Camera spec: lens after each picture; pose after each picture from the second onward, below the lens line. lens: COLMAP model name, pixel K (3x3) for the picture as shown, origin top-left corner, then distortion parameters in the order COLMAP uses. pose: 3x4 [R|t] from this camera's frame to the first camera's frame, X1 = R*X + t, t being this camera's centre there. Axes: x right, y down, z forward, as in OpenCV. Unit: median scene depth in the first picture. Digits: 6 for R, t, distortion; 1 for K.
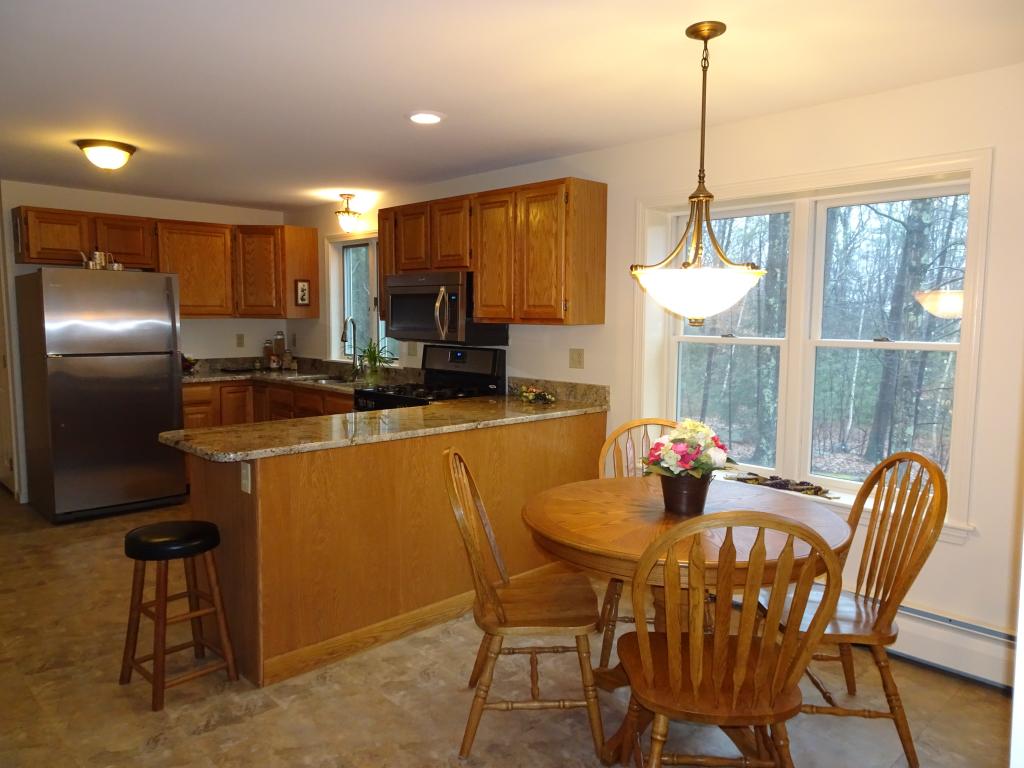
lens RADIAL K [[725.2, 0, 512.0], [0, 725.2, 389.4], [0, 0, 1]] dist [0.005287, -0.000756]
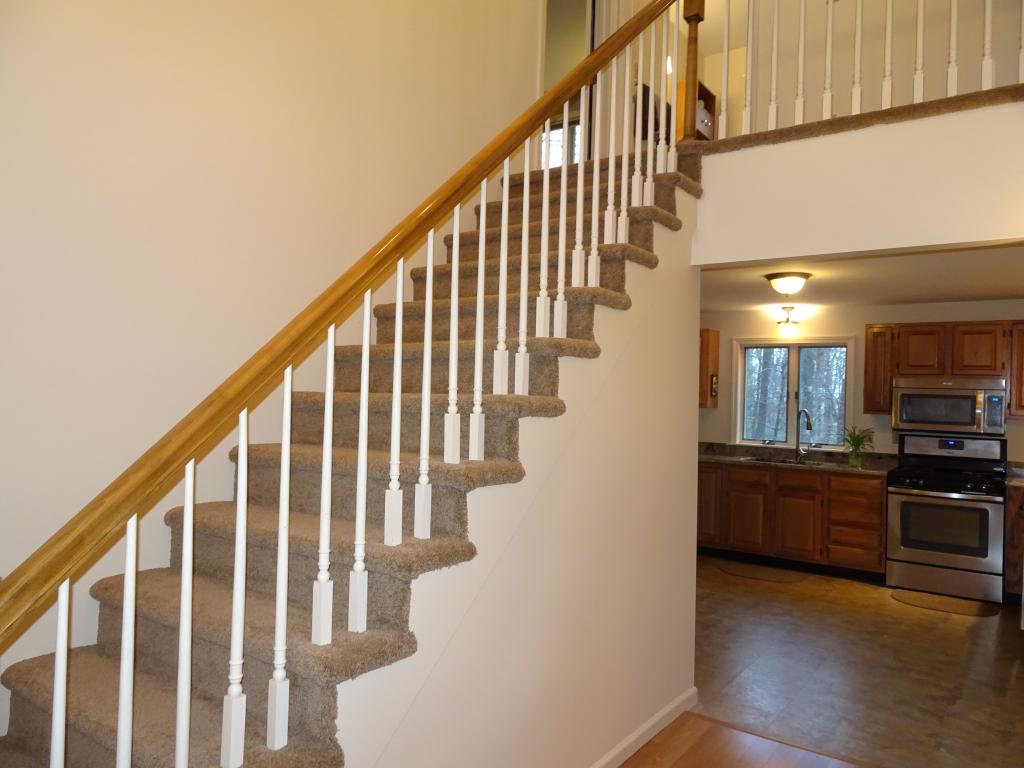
lens RADIAL K [[725.2, 0, 512.0], [0, 725.2, 389.4], [0, 0, 1]] dist [0.005287, -0.000756]
pose [[0.985003, 0.013782, 0.171986, -1.310125], [0.002263, 0.995687, -0.092749, -0.031029], [-0.172522, 0.091747, 0.980723, -0.141989]]
